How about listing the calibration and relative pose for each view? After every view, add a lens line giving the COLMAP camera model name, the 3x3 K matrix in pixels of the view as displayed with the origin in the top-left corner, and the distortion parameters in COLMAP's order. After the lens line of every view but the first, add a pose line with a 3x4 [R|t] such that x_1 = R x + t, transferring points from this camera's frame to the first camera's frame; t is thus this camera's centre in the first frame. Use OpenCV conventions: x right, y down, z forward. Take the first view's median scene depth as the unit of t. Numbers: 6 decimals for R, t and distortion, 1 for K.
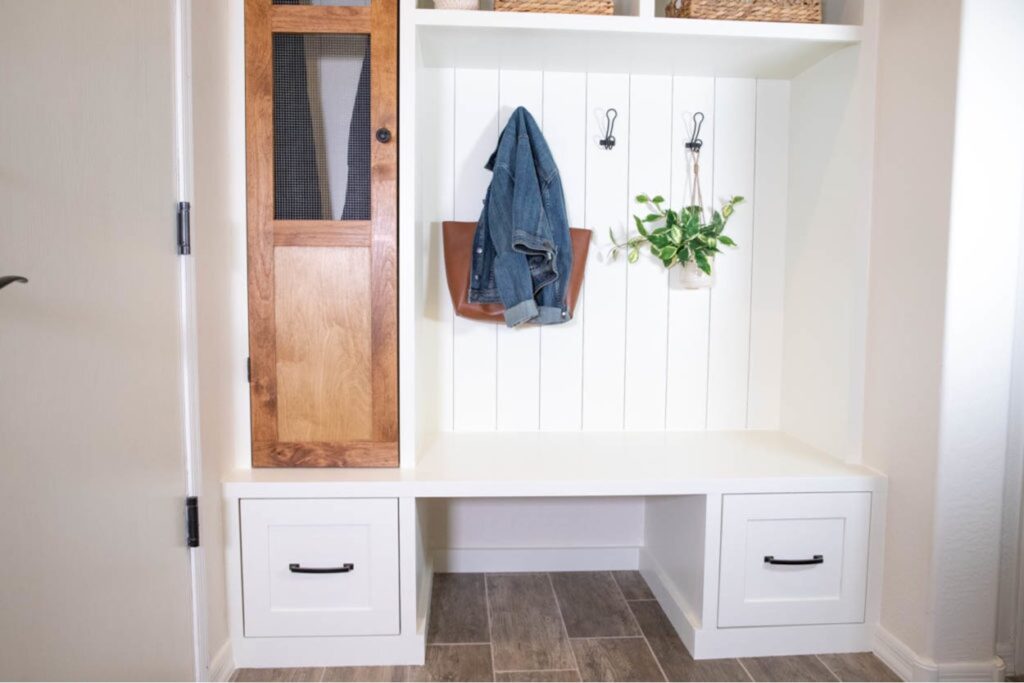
lens RADIAL K [[804.8, 0, 505.0], [0, 804.8, 345.0], [0, 0, 1]] dist [-0.052775, 0.003136]
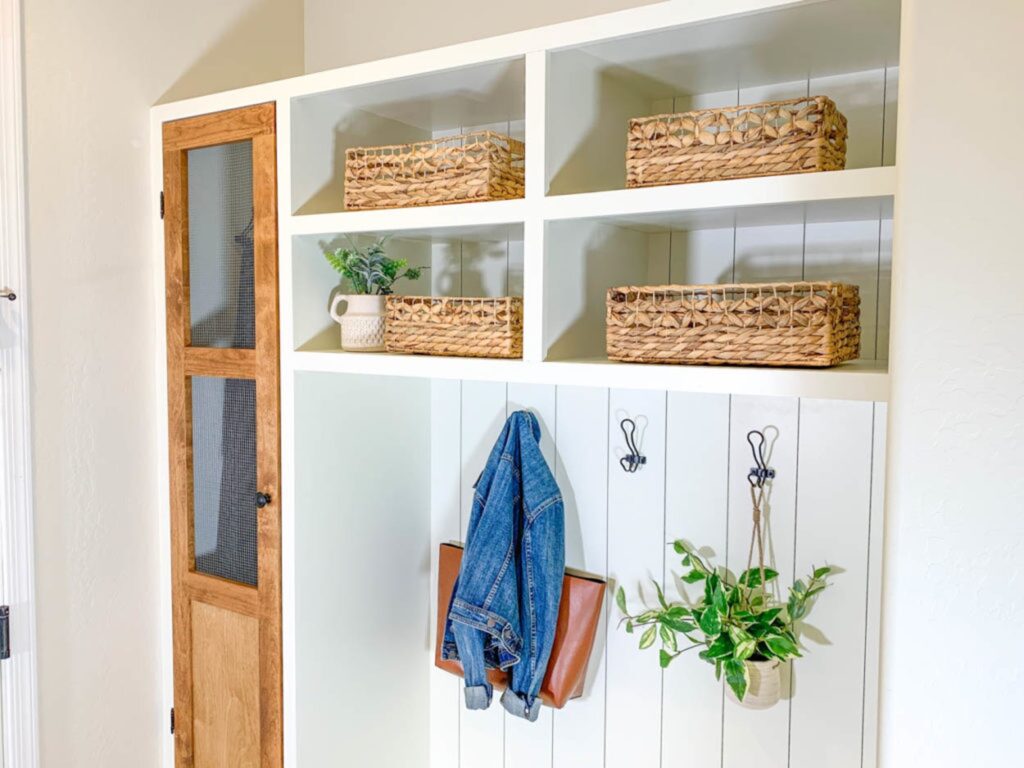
lens RADIAL K [[826.3, 0, 512.0], [0, 826.3, 384.0], [0, 0, 1]] dist [0.103682, -0.173592]
pose [[0.808742, 0.039648, -0.586826, 0.569497], [-0.047138, 0.998885, 0.002525, -0.385700], [0.586272, 0.025620, 0.809709, 0.408797]]
